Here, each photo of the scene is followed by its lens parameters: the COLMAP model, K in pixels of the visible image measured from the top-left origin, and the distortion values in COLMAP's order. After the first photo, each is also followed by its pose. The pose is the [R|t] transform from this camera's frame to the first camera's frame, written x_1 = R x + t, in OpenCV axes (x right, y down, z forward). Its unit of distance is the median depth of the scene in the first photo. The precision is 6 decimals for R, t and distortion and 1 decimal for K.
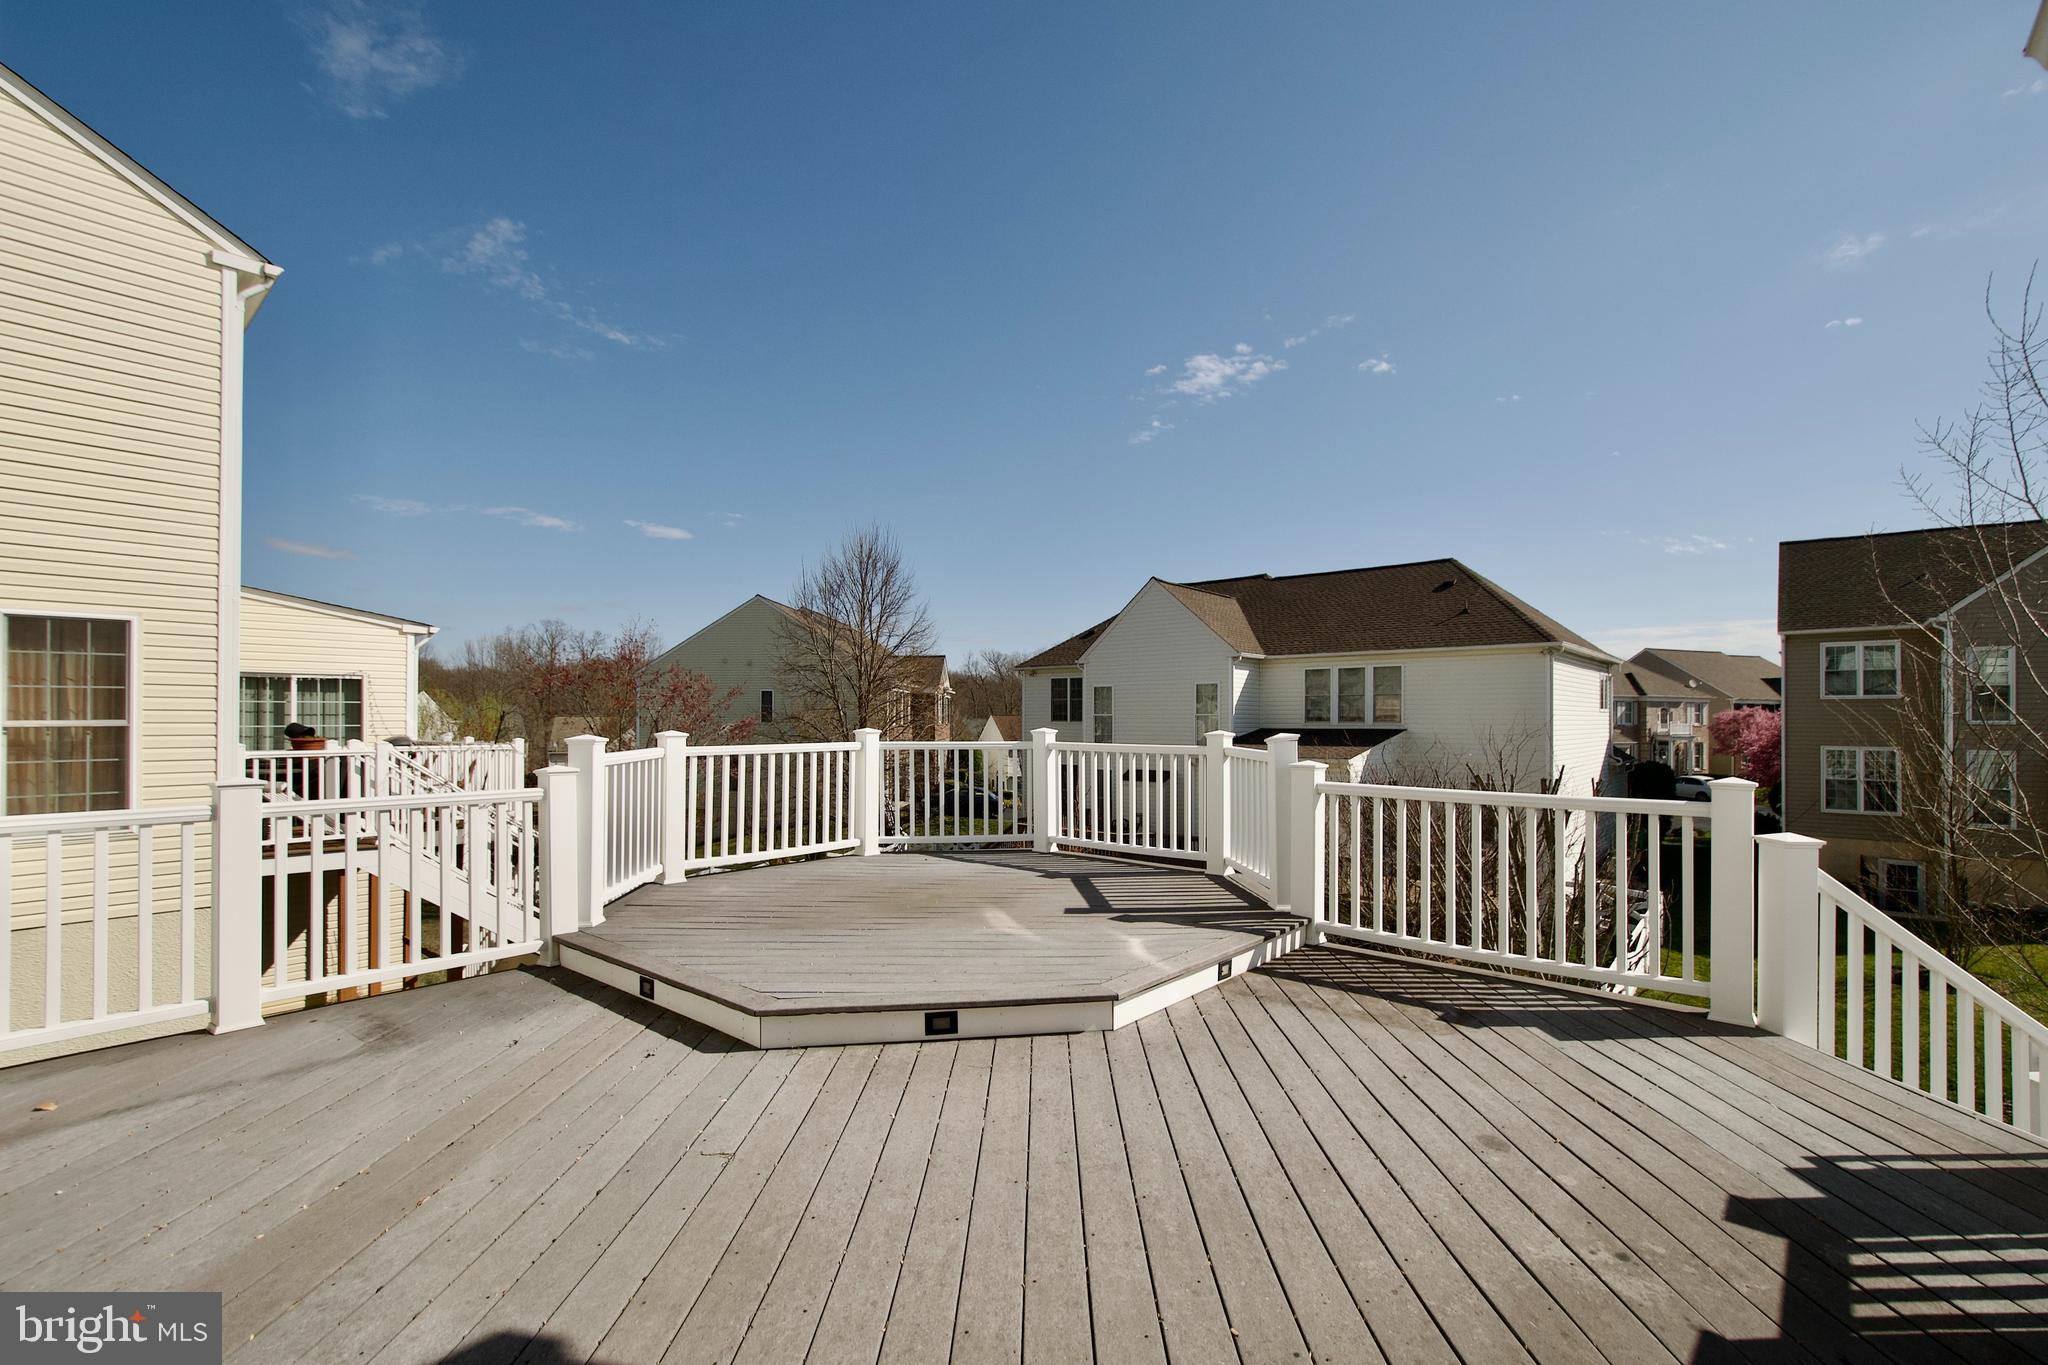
lens RADIAL K [[899.3, 0, 1042.2], [0, 899.3, 714.5], [0, 0, 1]] dist [0.011741, -0.006456]
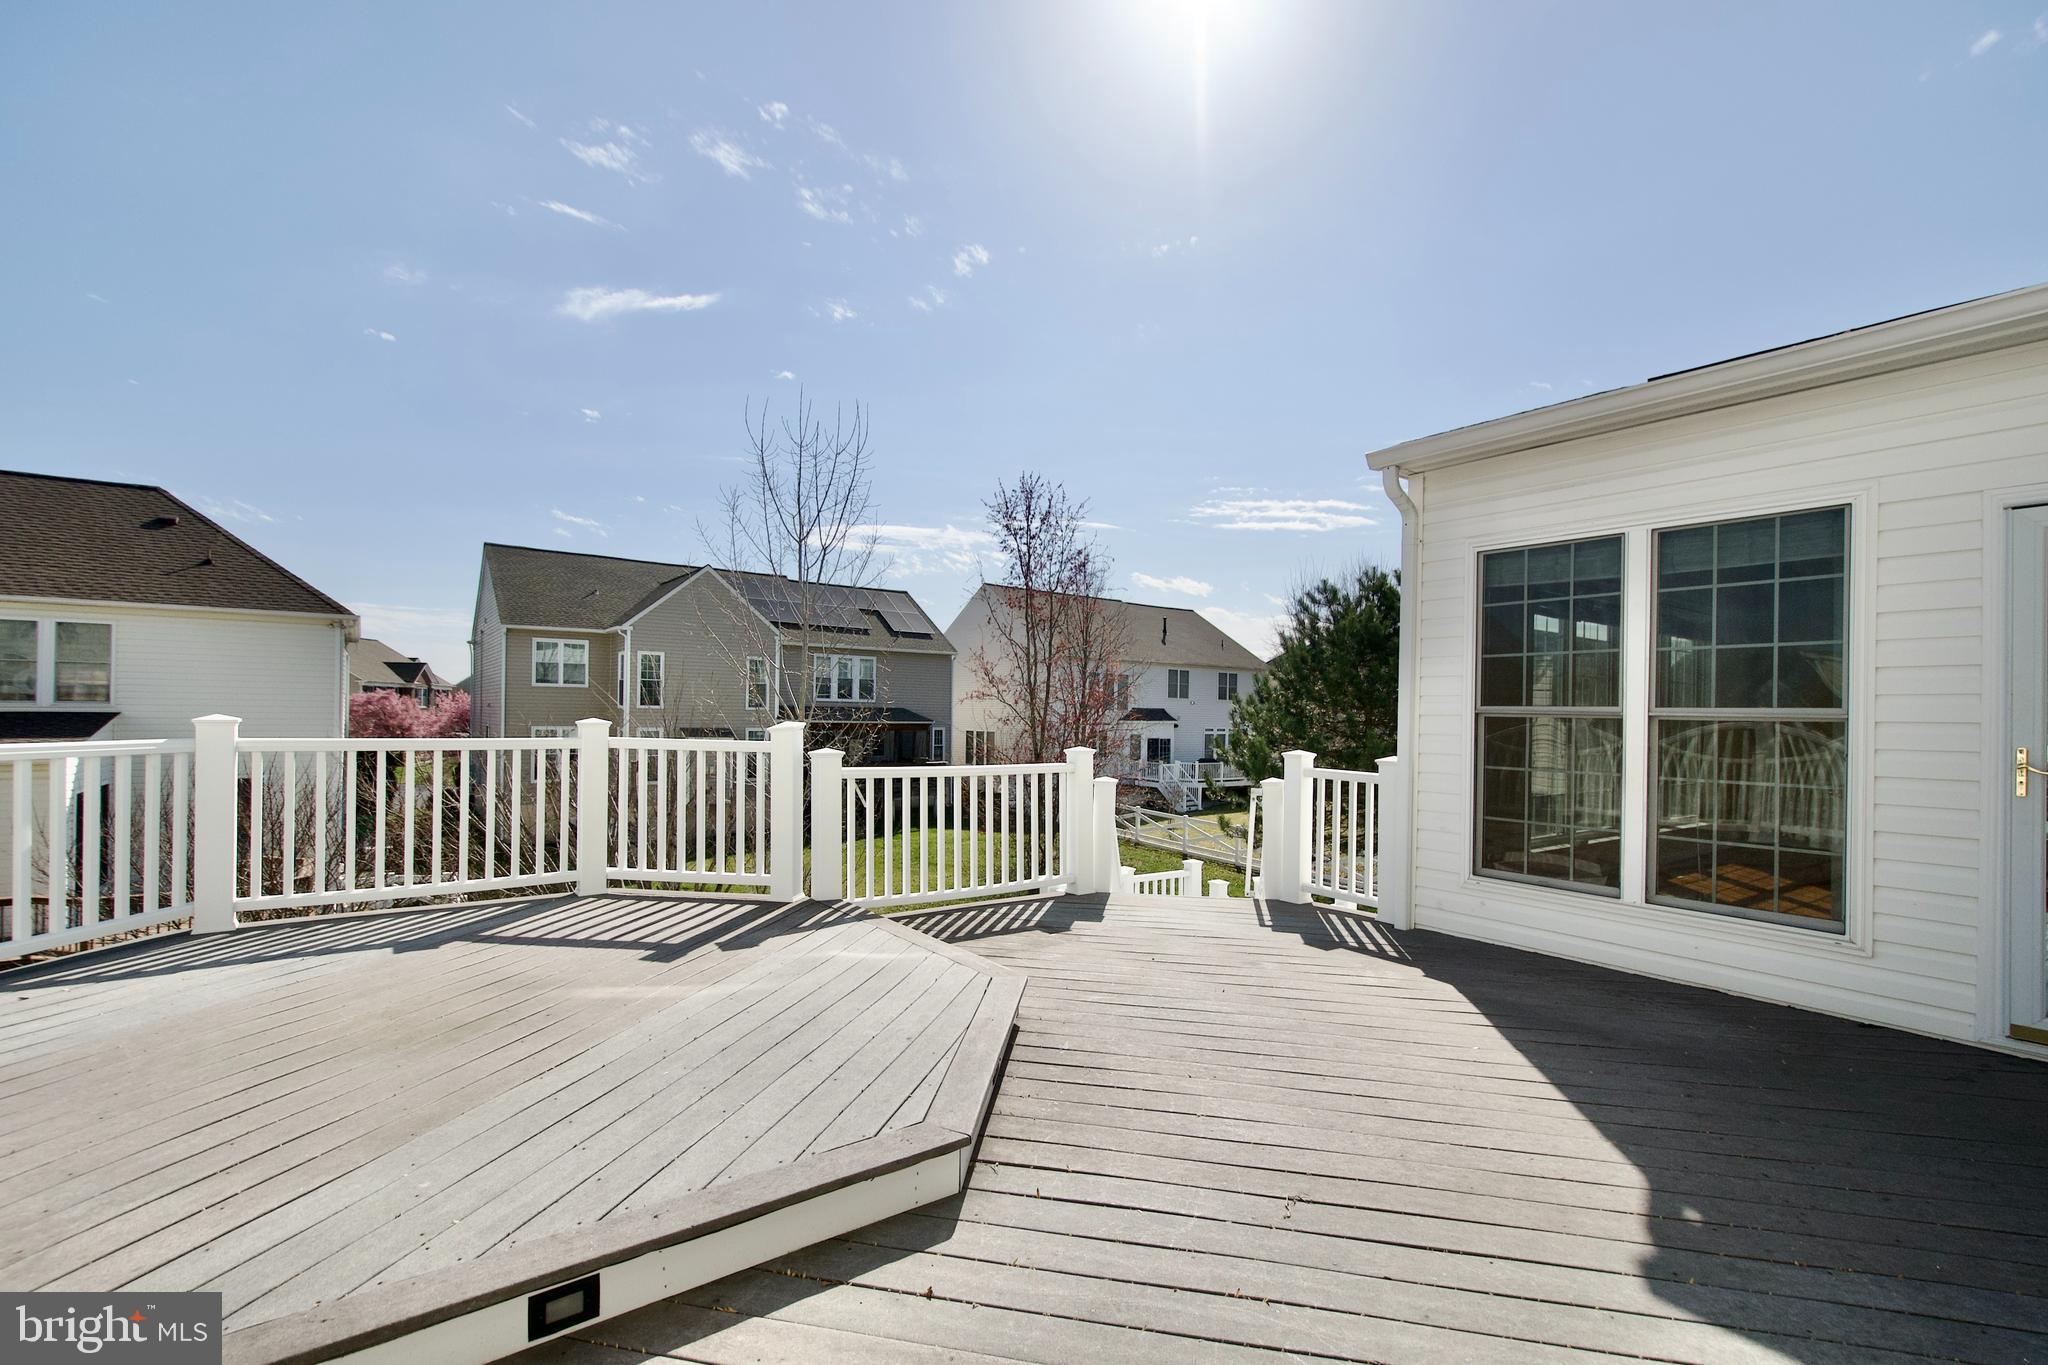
lens RADIAL K [[904.1, 0, 1041.7], [0, 904.1, 709.4], [0, 0, 1]] dist [-0.000215, -0.000025]
pose [[0.221697, 0.003495, 0.975109, -0.141693], [-0.017721, 0.999843, 0.000445, 0.000878], [-0.974955, -0.017379, 0.221724, 0.116999]]
